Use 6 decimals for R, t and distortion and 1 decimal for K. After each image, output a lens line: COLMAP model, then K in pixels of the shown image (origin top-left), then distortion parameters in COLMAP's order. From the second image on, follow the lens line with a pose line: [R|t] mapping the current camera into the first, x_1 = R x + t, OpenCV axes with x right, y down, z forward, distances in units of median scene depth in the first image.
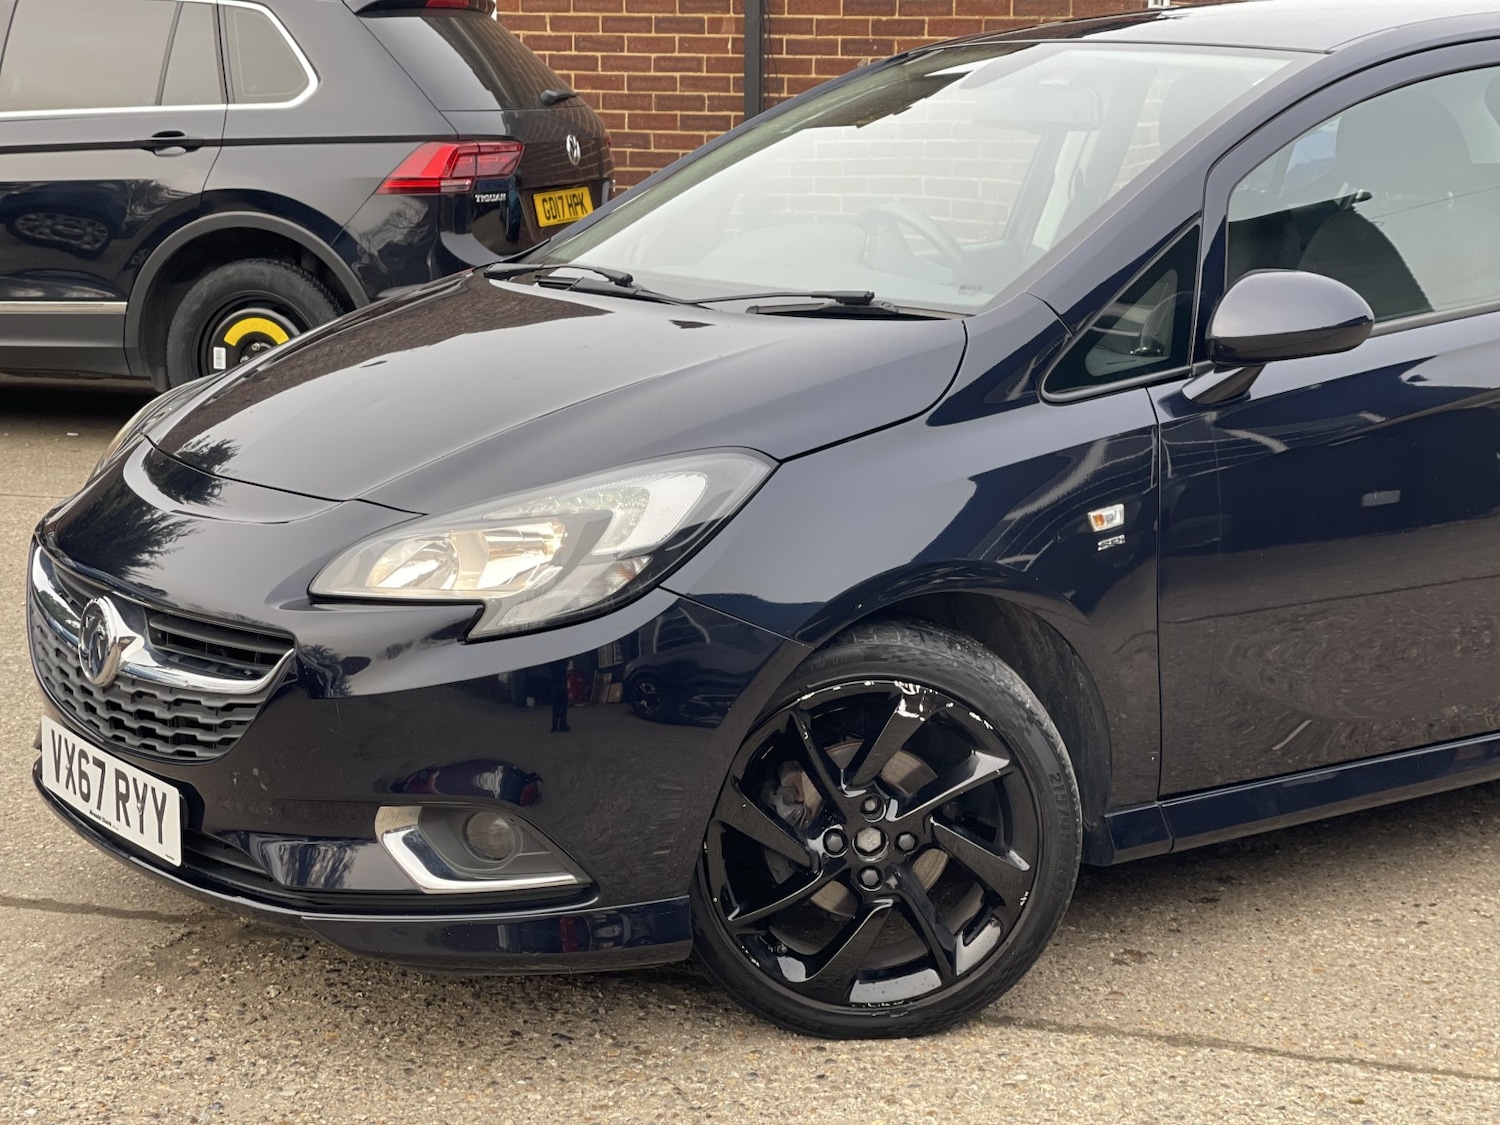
lens RADIAL K [[2756.4, 0, 750.0], [0, 2756.4, 562.5], [0, 0, 1]] dist [0.209565, -0.205185]
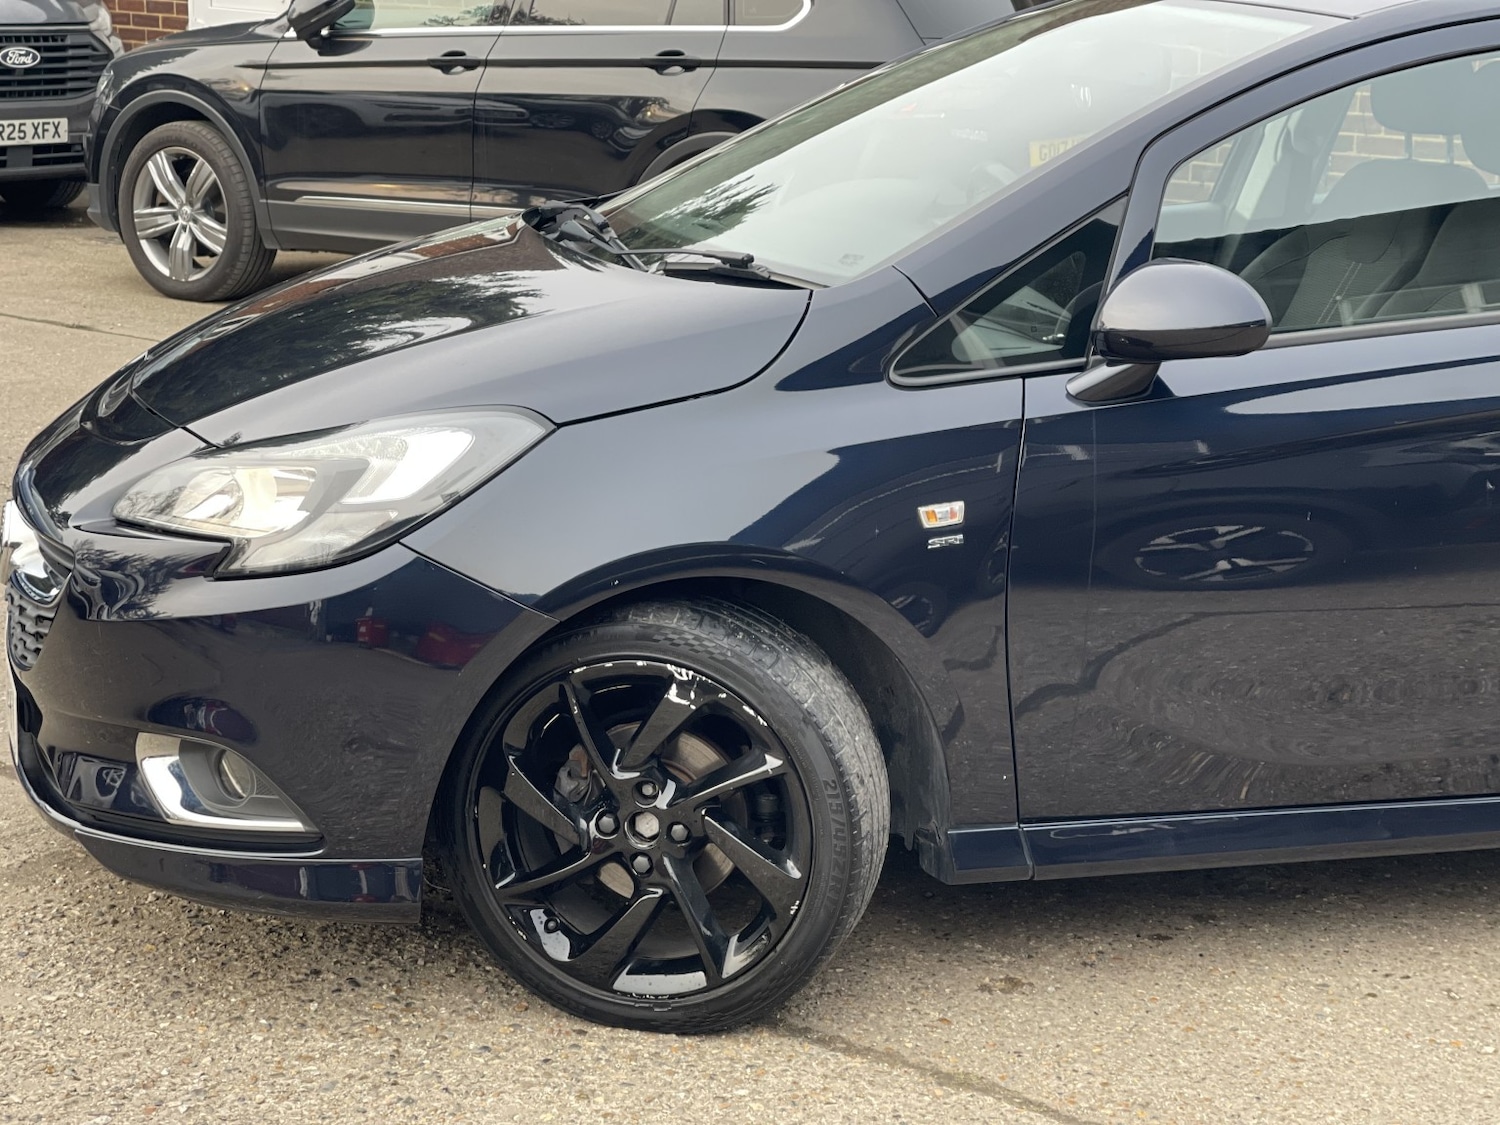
lens RADIAL K [[2756.4, 0, 750.0], [0, 2756.4, 562.5], [0, 0, 1]] dist [0.209565, -0.205185]
pose [[0.945105, 0.098037, -0.311715, 0.366435], [-0.088769, 0.995088, 0.043820, -0.035789], [0.314480, -0.013744, 0.949165, 0.099876]]
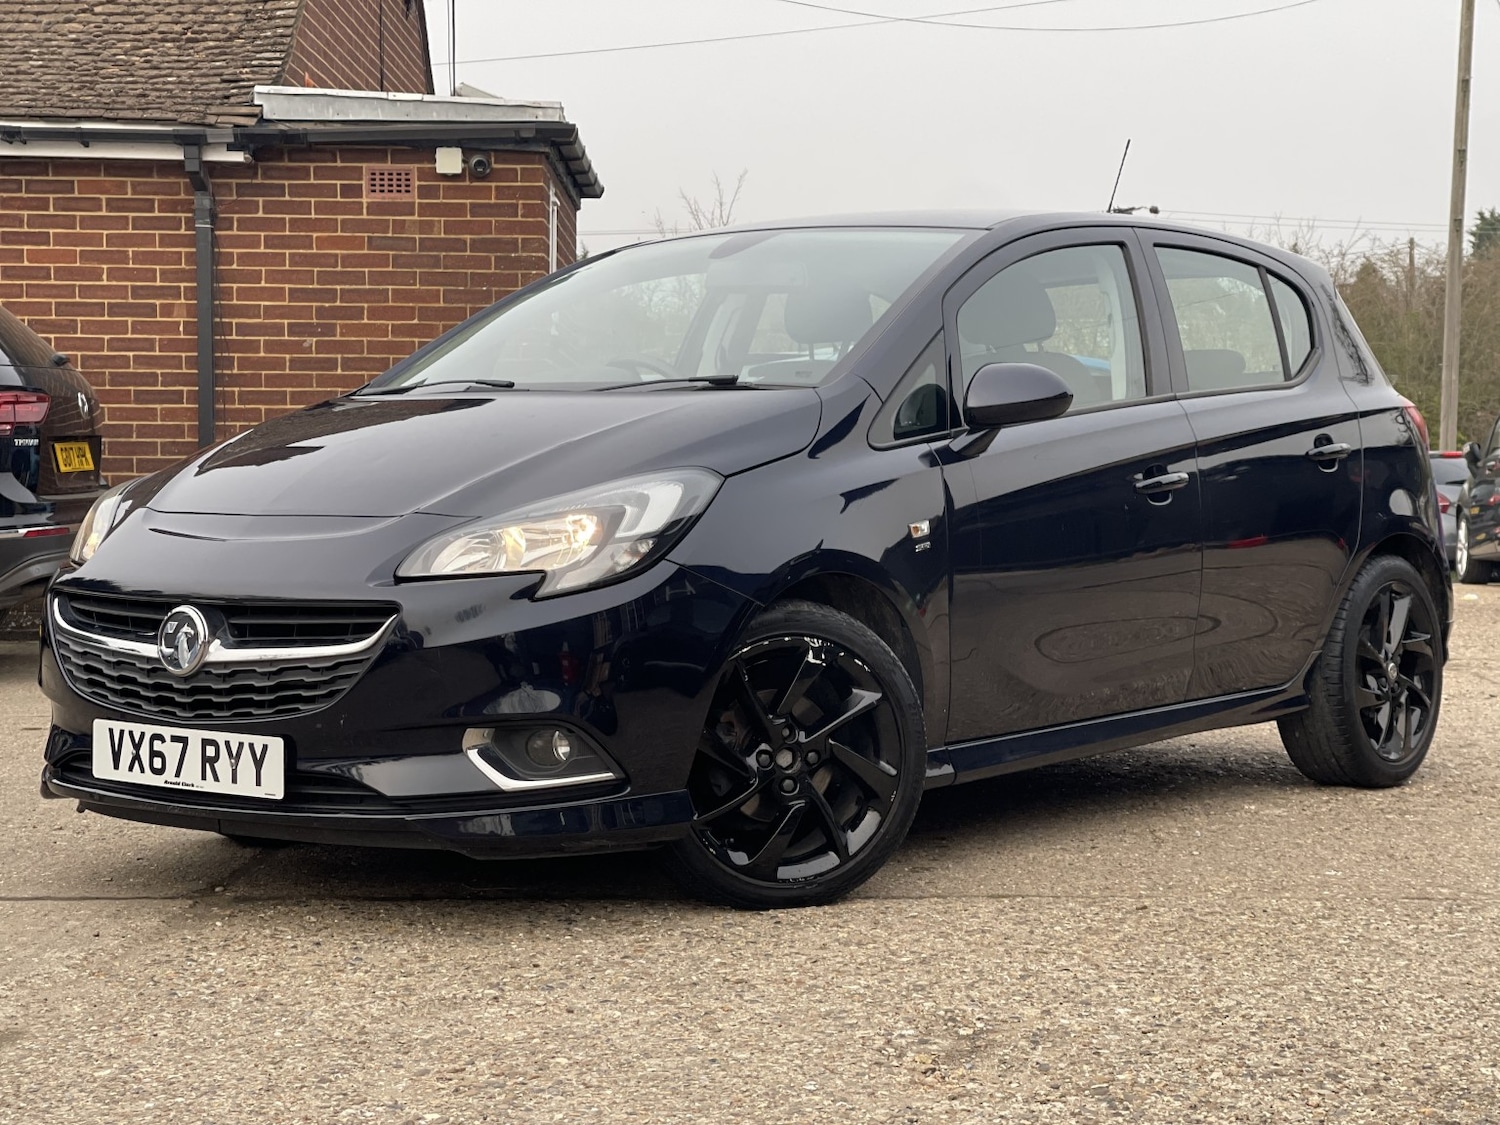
lens RADIAL K [[2756.4, 0, 750.0], [0, 2756.4, 562.5], [0, 0, 1]] dist [0.209565, -0.205185]
pose [[0.951015, -0.019418, 0.308534, -0.391021], [0.061399, 0.990007, -0.126949, 0.176019], [-0.302985, 0.139675, 0.942704, -0.293355]]
